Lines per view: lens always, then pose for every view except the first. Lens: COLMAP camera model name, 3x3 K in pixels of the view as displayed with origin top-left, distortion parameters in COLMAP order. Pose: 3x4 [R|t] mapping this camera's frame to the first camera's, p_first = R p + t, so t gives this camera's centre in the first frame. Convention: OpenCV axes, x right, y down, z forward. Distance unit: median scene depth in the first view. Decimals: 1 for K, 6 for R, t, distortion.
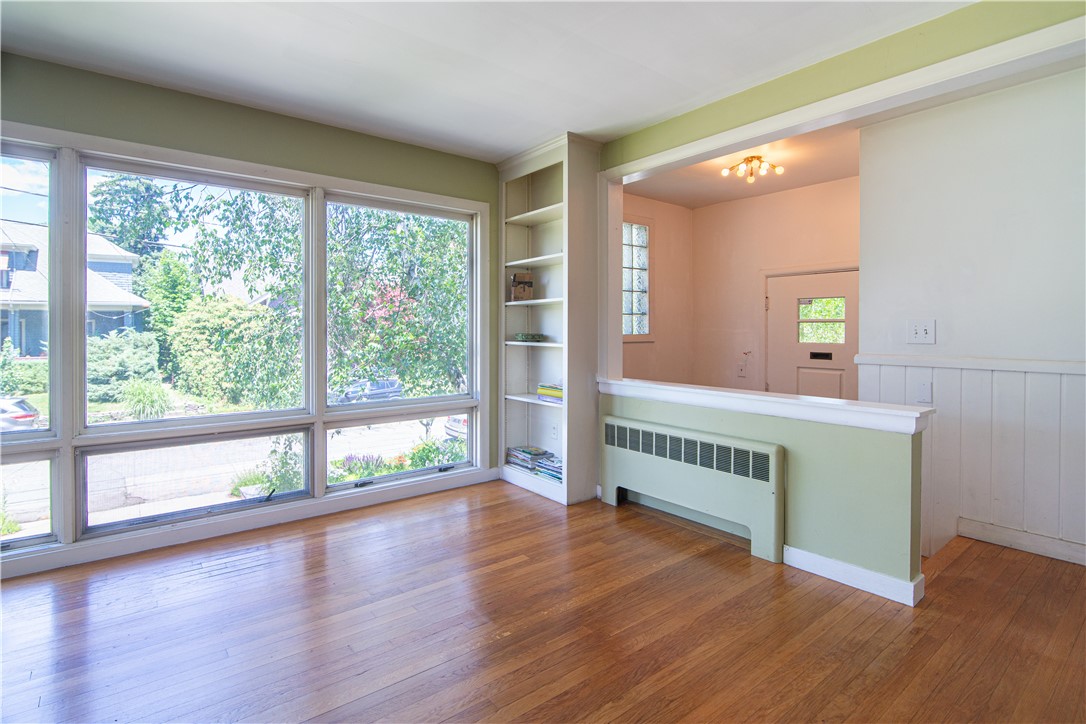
lens RADIAL K [[530.3, 0, 547.2], [0, 530.3, 330.6], [0, 0, 1]] dist [-0.016030, 0.001421]
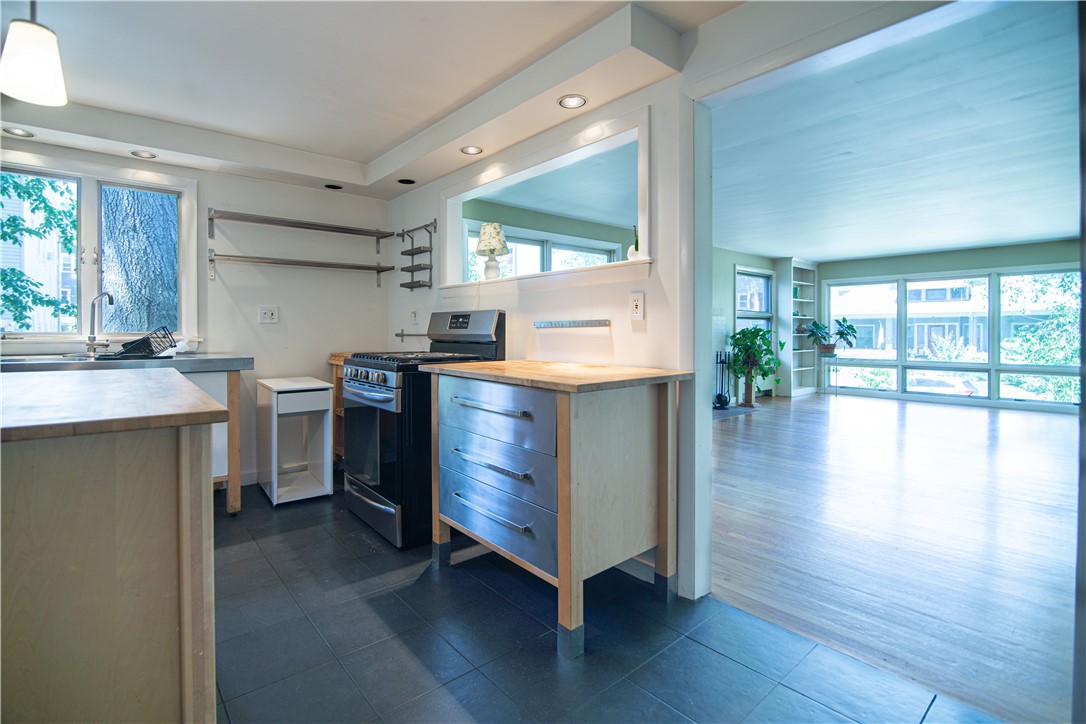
lens RADIAL K [[500.1, 0, 527.9], [0, 500.1, 333.8], [0, 0, 1]] dist [-0.013367, 0.000456]
pose [[0.009497, 0.002922, -0.999951, 1.555292], [0.000296, 0.999996, 0.002925, 0.001373], [0.999955, -0.000324, 0.009496, -0.993088]]
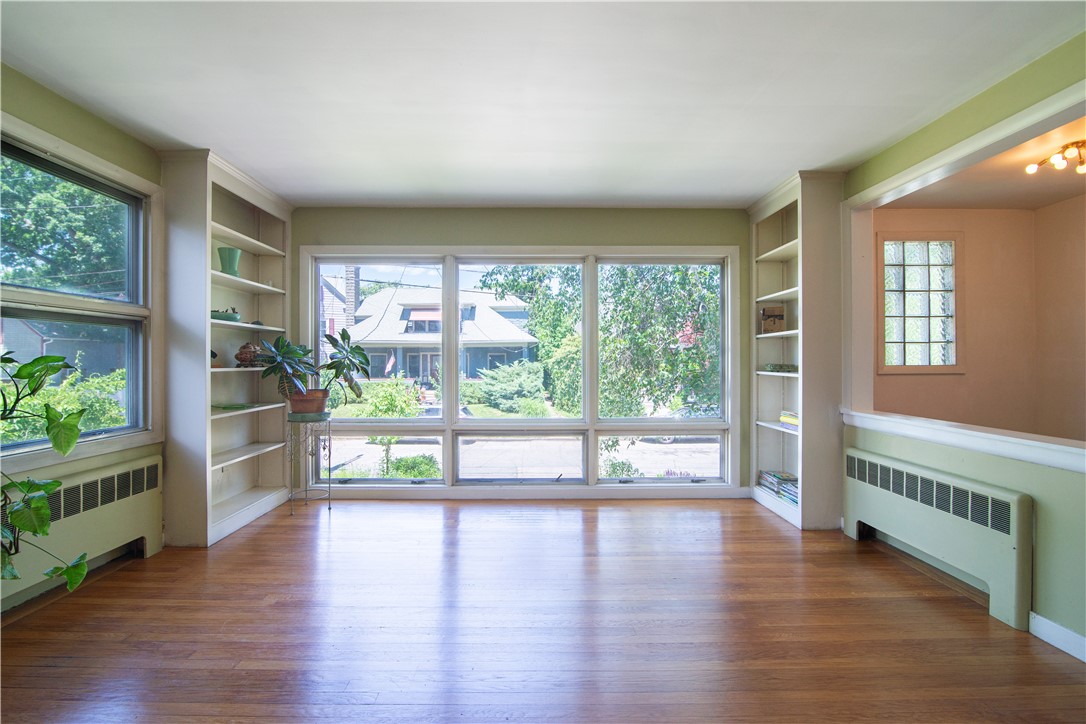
lens RADIAL K [[500.1, 0, 540.2], [0, 500.1, 361.0], [0, 0, 1]] dist [-0.013367, 0.000456]
pose [[0.796098, -0.001803, -0.605165, 0.208444], [0.002252, 0.999997, -0.000017, -0.001603], [0.605164, -0.001349, 0.796100, -0.083123]]
